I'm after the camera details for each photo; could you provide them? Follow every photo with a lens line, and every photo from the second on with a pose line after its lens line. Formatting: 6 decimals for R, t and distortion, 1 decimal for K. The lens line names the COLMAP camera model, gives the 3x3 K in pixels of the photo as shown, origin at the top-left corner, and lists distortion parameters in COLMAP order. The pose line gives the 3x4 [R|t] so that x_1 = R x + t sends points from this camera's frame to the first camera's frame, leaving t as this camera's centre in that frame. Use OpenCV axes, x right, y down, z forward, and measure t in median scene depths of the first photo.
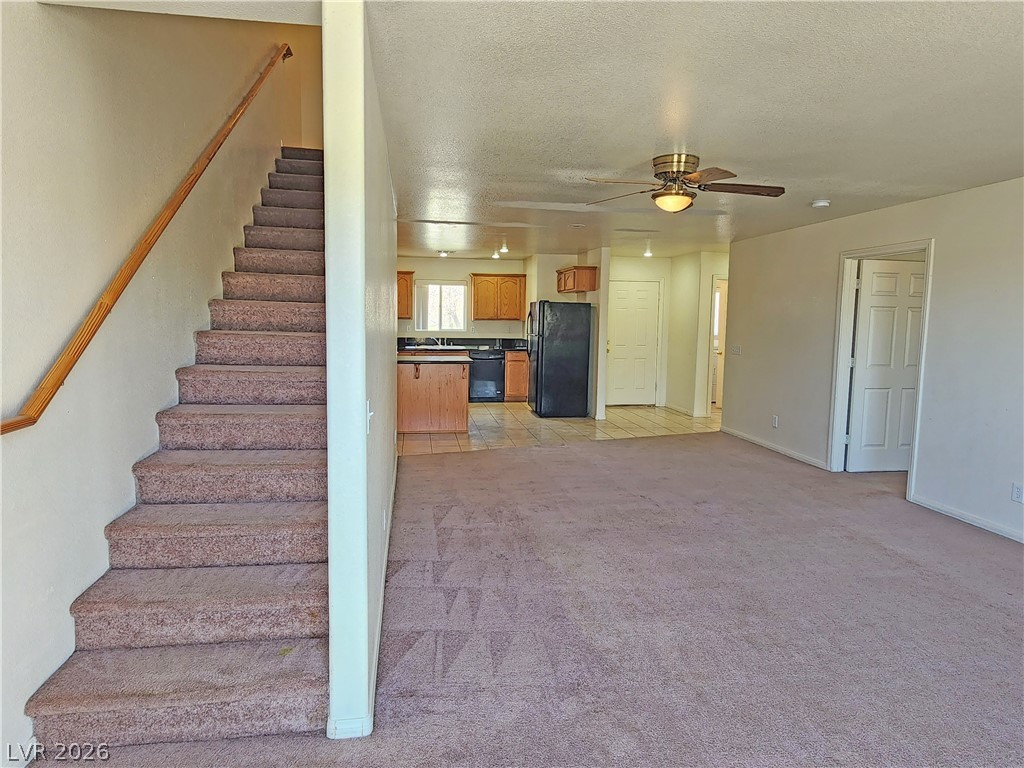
lens RADIAL K [[624.1, 0, 510.7], [0, 624.1, 375.6], [0, 0, 1]] dist [0.000602, 0.003269]
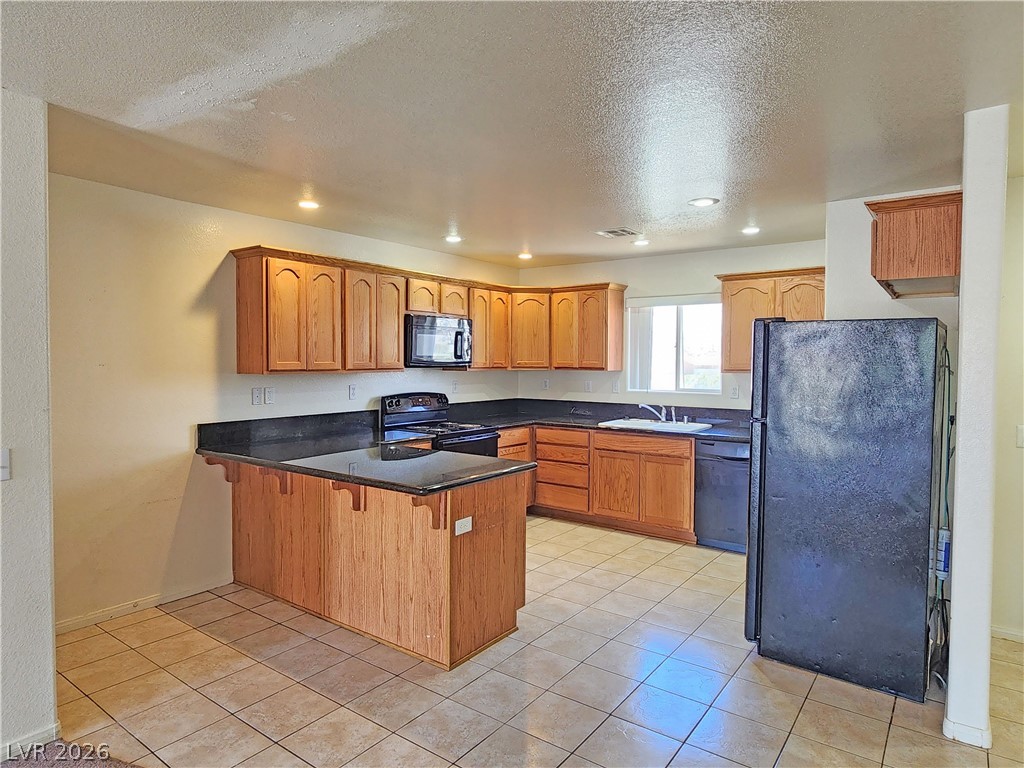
lens RADIAL K [[624.1, 0, 512.4], [0, 624.1, 378.0], [0, 0, 1]] dist [0.000602, 0.003269]
pose [[0.697331, 0.011267, -0.716660, 0.328353], [-0.061344, 0.997146, -0.044013, -0.103039], [0.714119, 0.074654, 0.696032, 1.060705]]
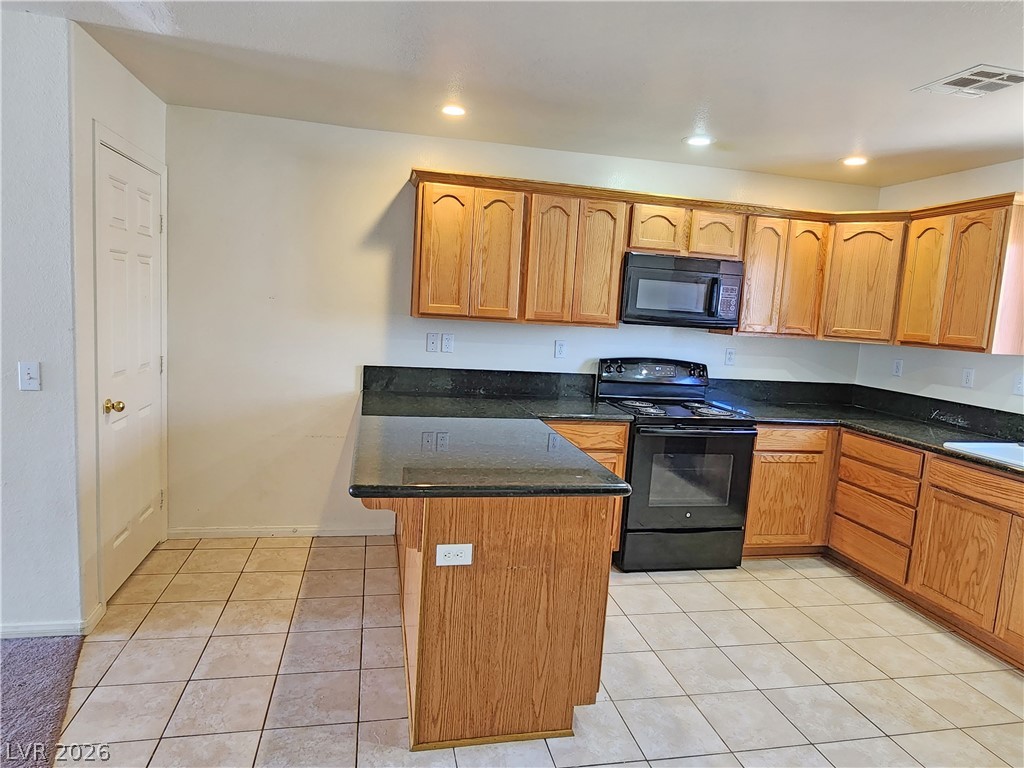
lens RADIAL K [[624.1, 0, 512.5], [0, 624.1, 376.6], [0, 0, 1]] dist [0.000602, 0.003269]
pose [[0.042403, 0.102712, -0.993807, 0.259507], [-0.151611, 0.983844, 0.095213, -0.136887], [0.987530, 0.146634, 0.057290, 1.418996]]
